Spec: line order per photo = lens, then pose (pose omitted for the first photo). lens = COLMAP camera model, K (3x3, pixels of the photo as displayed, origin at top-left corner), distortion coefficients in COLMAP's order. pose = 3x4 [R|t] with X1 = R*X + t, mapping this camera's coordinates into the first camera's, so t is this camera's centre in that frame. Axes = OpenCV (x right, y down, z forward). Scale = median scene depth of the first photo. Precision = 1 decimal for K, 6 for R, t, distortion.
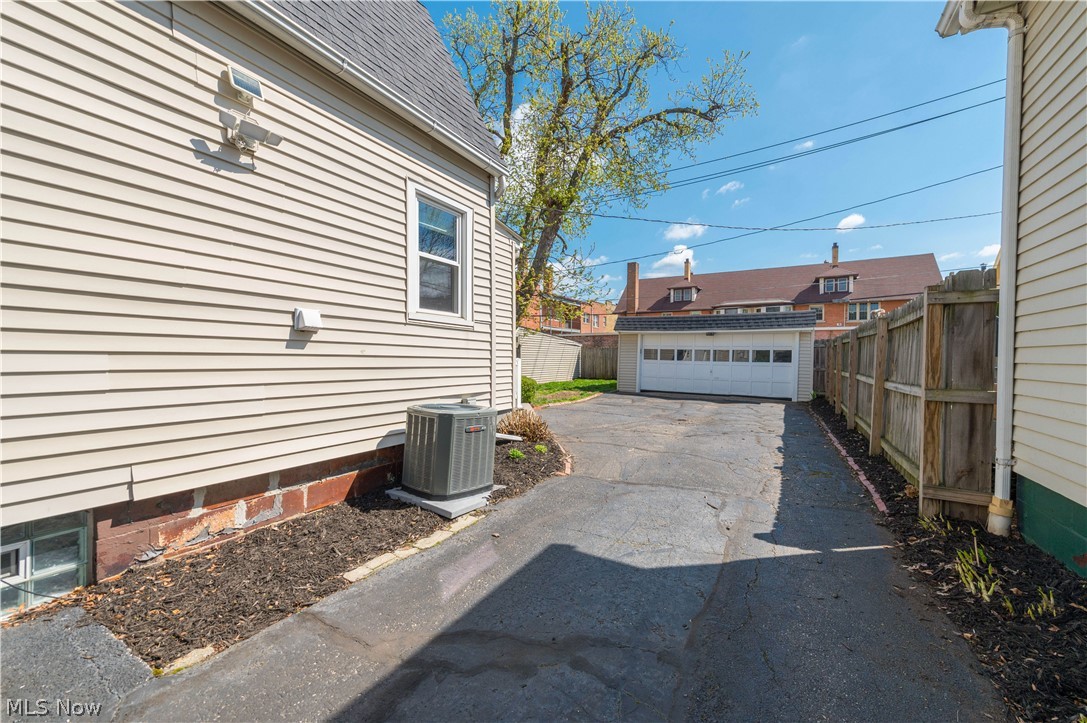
lens RADIAL K [[428.7, 0, 539.7], [0, 428.7, 366.9], [0, 0, 1]] dist [0.017267, -0.004090]
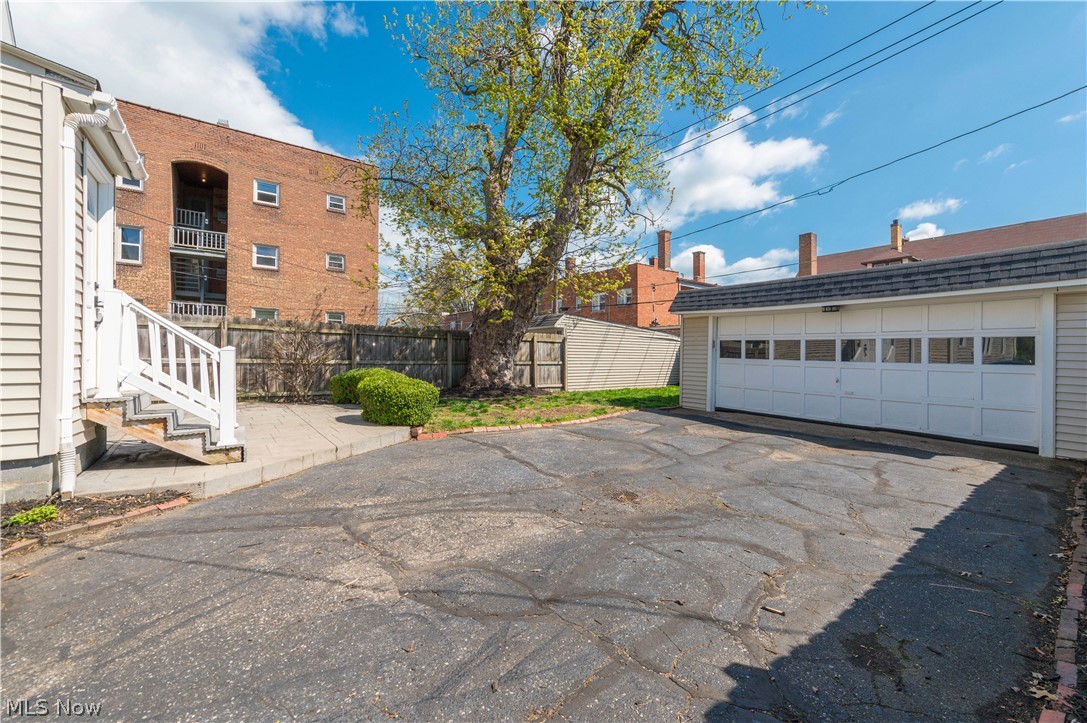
lens RADIAL K [[428.7, 0, 547.6], [0, 428.7, 355.5], [0, 0, 1]] dist [0.017267, -0.004090]
pose [[0.921214, 0.001937, -0.389051, 0.277909], [-0.013084, 0.999576, -0.026004, -0.001880], [0.388836, 0.029046, 0.920849, 0.373262]]
